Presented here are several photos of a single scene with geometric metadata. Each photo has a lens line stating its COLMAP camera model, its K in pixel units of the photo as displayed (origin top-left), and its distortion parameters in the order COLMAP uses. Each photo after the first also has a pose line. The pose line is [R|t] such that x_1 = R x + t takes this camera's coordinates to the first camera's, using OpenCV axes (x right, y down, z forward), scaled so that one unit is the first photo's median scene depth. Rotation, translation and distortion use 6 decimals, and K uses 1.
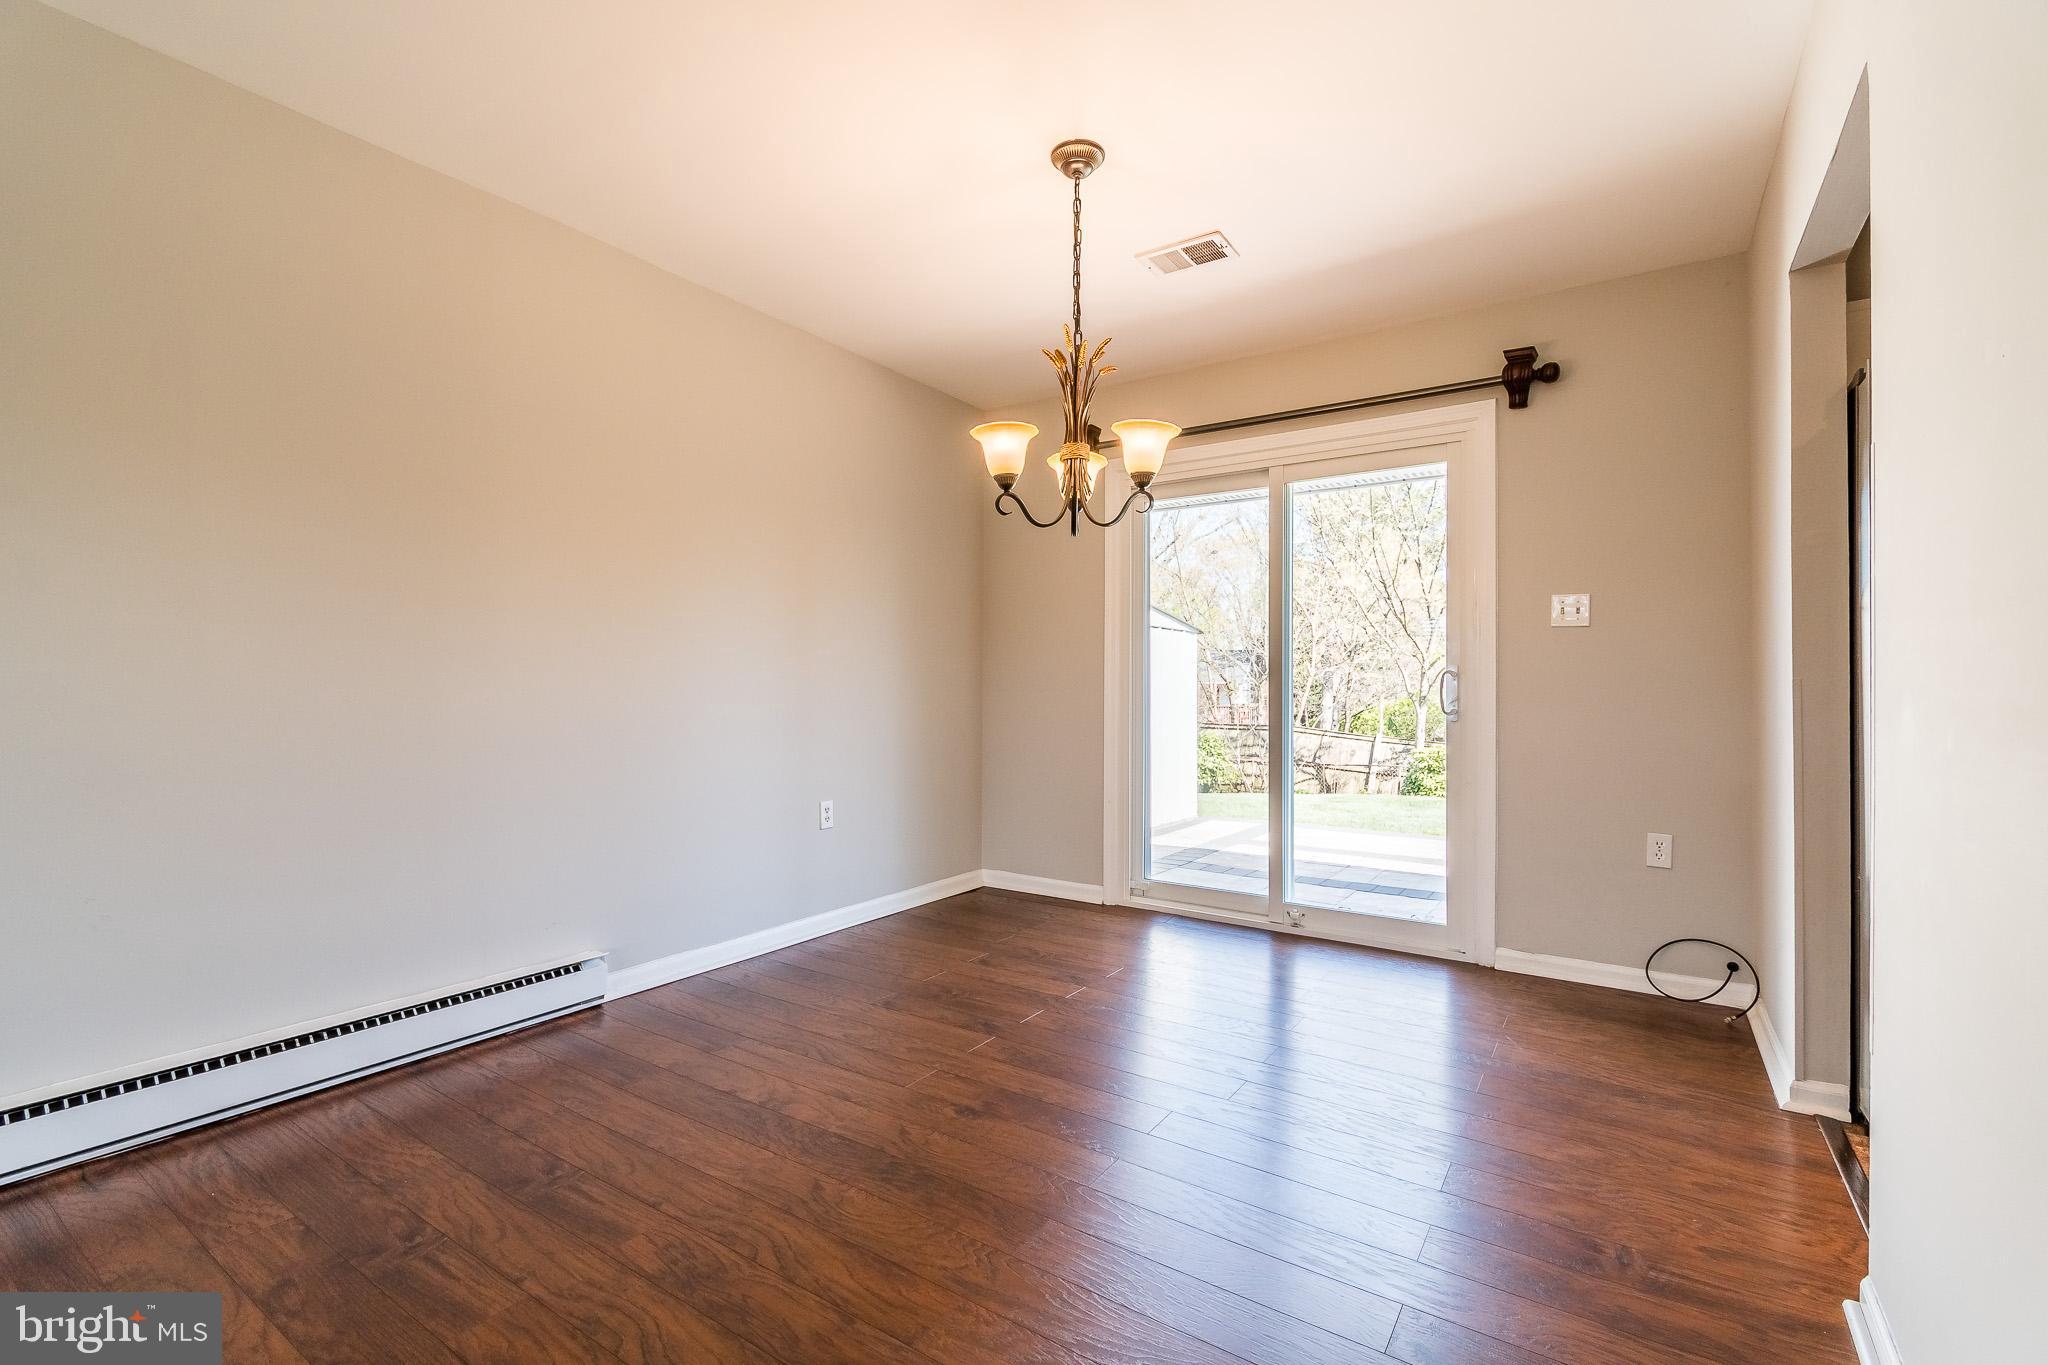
lens RADIAL K [[900.6, 0, 1012.2], [0, 900.6, 681.4], [0, 0, 1]] dist [0.014401, -0.014916]
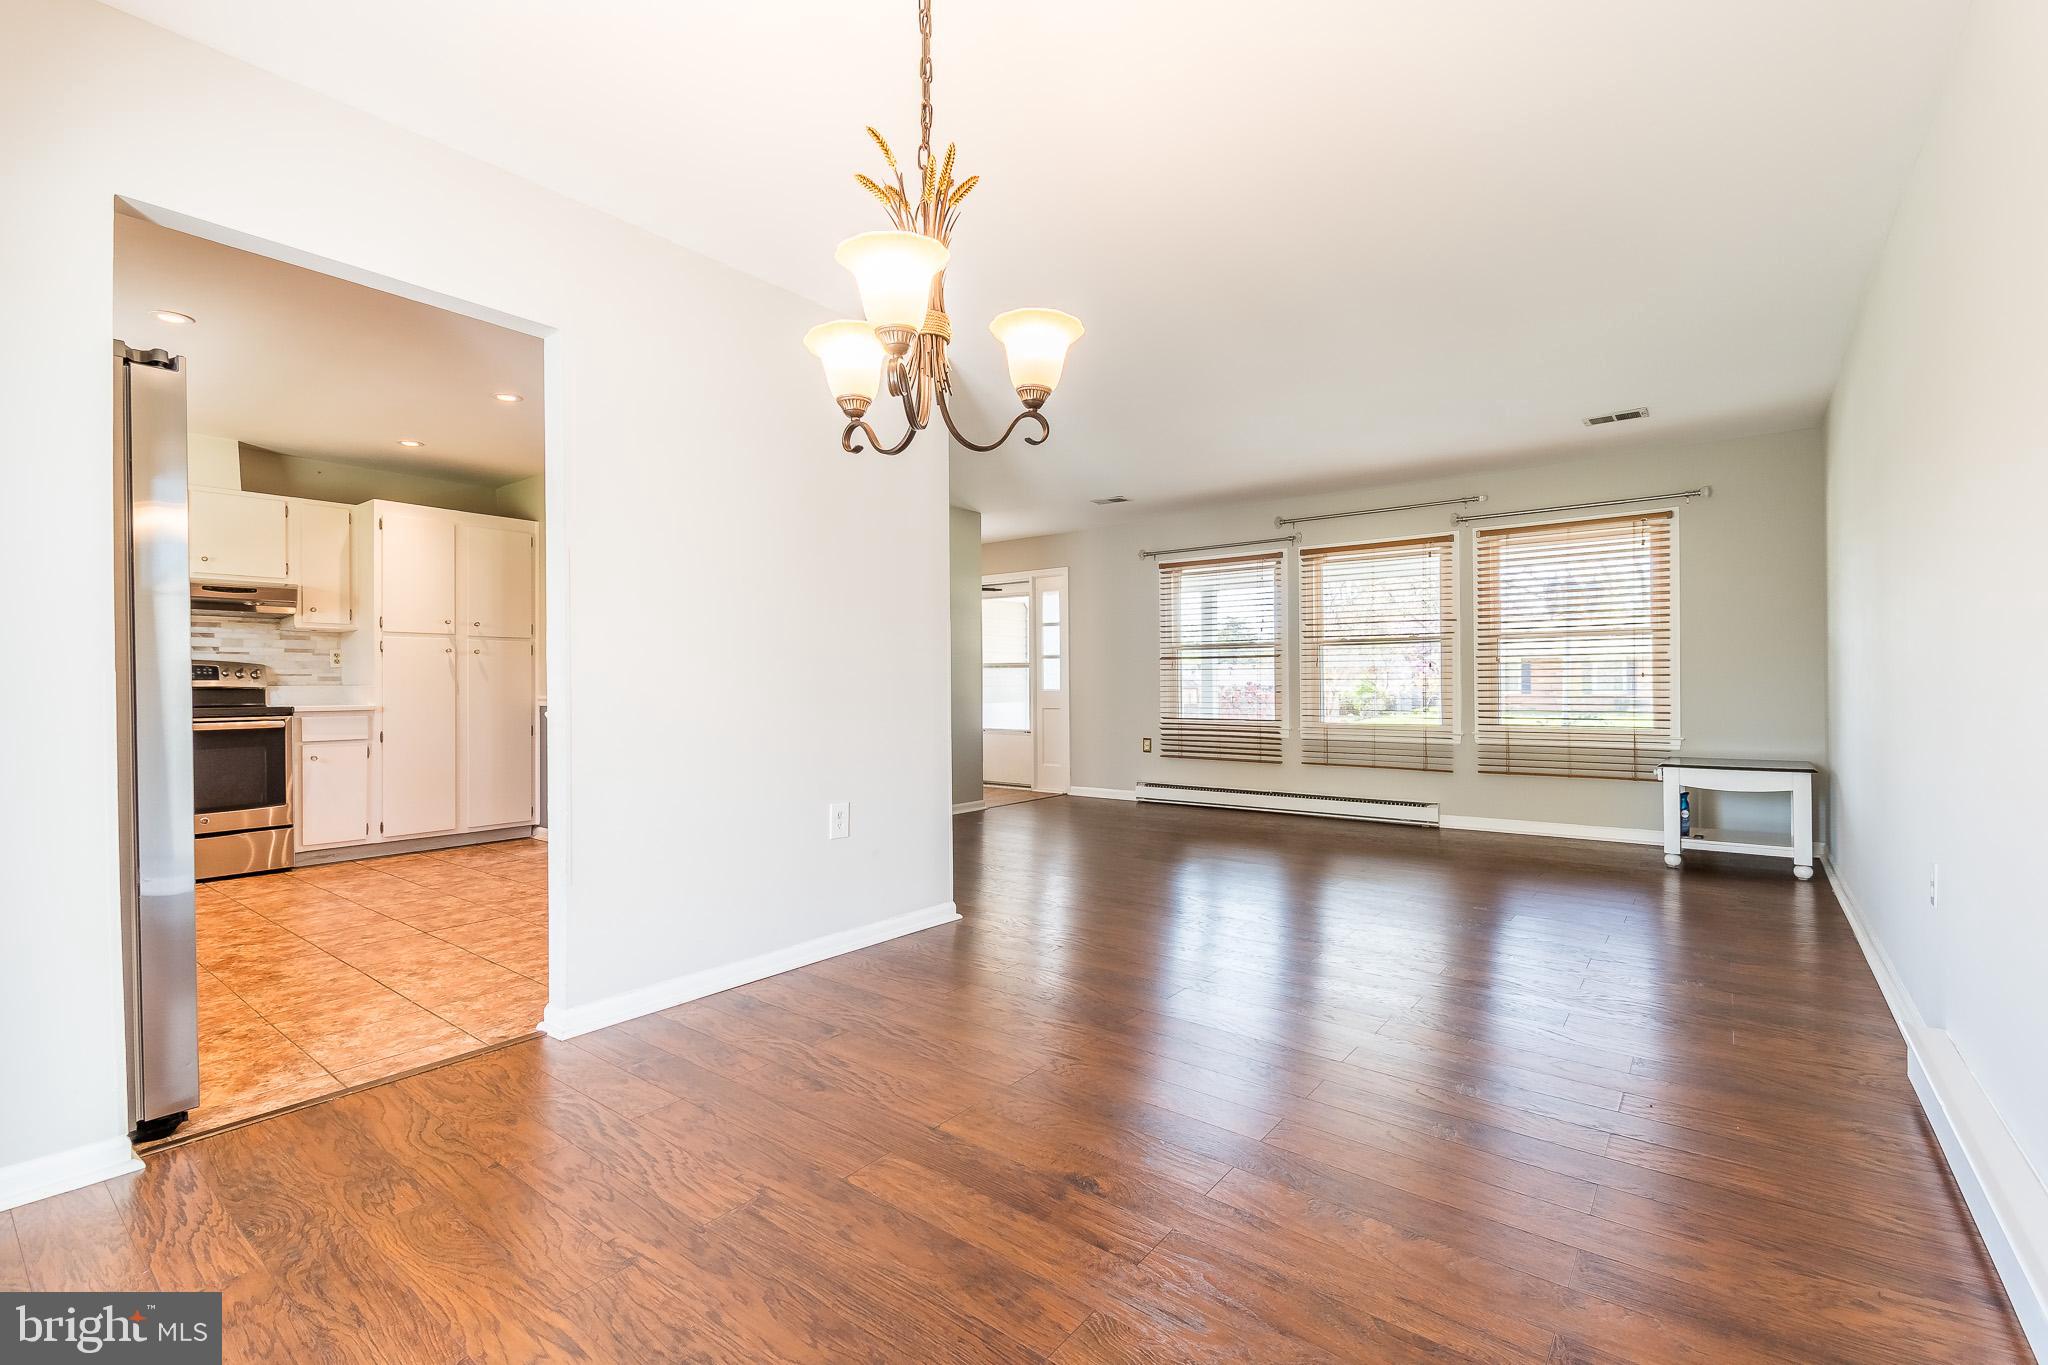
lens RADIAL K [[900.6, 0, 1012.2], [0, 900.6, 681.4], [0, 0, 1]] dist [0.014401, -0.014916]
pose [[-0.996942, 0.000069, 0.078145, -0.041055], [-0.000921, 0.999920, -0.012636, 0.013773], [-0.078140, -0.012669, -0.996862, 1.554483]]
